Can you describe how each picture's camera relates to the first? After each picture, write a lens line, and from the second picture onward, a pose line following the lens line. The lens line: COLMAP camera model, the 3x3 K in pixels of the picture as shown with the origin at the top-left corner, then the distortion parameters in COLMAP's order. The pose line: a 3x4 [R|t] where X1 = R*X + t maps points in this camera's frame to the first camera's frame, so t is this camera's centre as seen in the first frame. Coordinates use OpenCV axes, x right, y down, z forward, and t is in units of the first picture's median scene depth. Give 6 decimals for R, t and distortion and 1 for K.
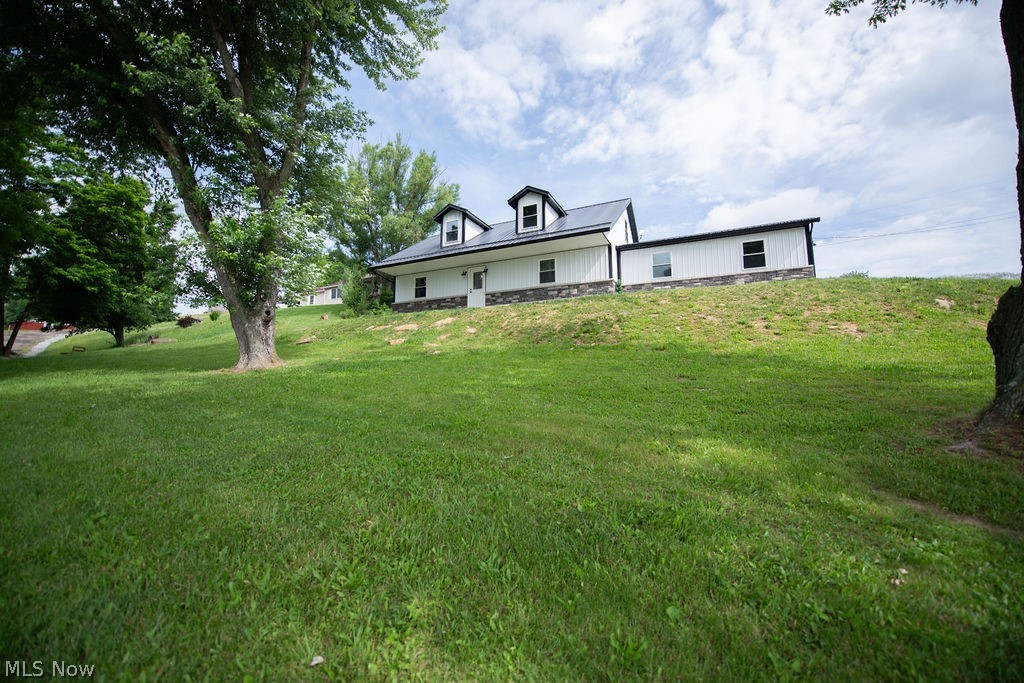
lens RADIAL K [[406.1, 0, 515.6], [0, 406.1, 344.9], [0, 0, 1]] dist [-0.018680, -0.001639]
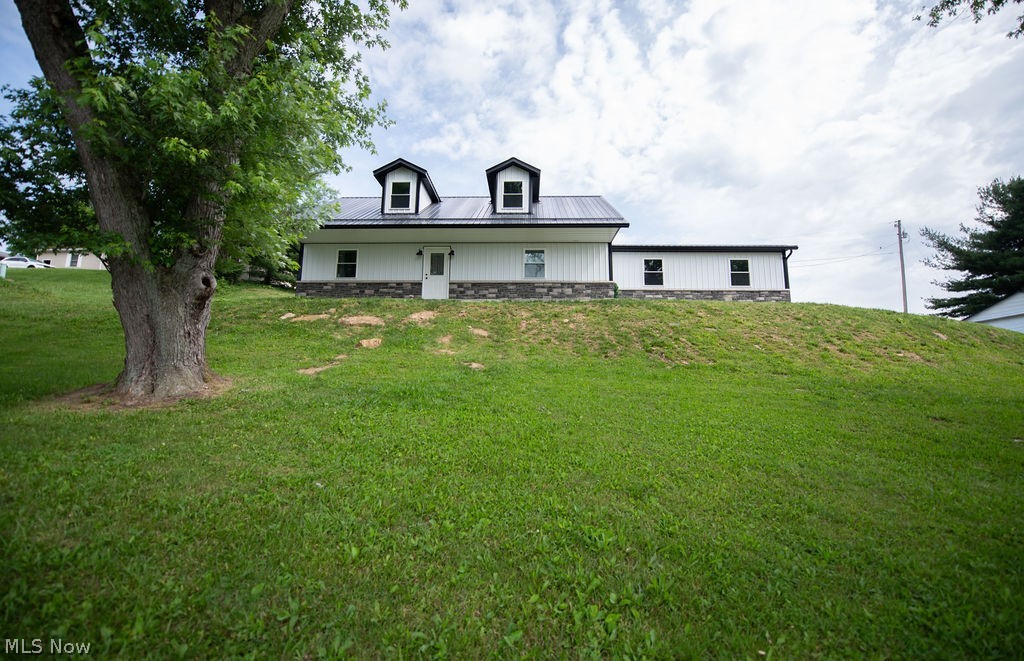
lens RADIAL K [[410.2, 0, 513.5], [0, 410.2, 326.8], [0, 0, 1]] dist [-0.023087, 0.000147]
pose [[0.915731, 0.062438, 0.396912, -0.235346], [-0.048263, 0.997793, -0.045612, -0.009958], [-0.398883, 0.022612, 0.916723, 0.206057]]
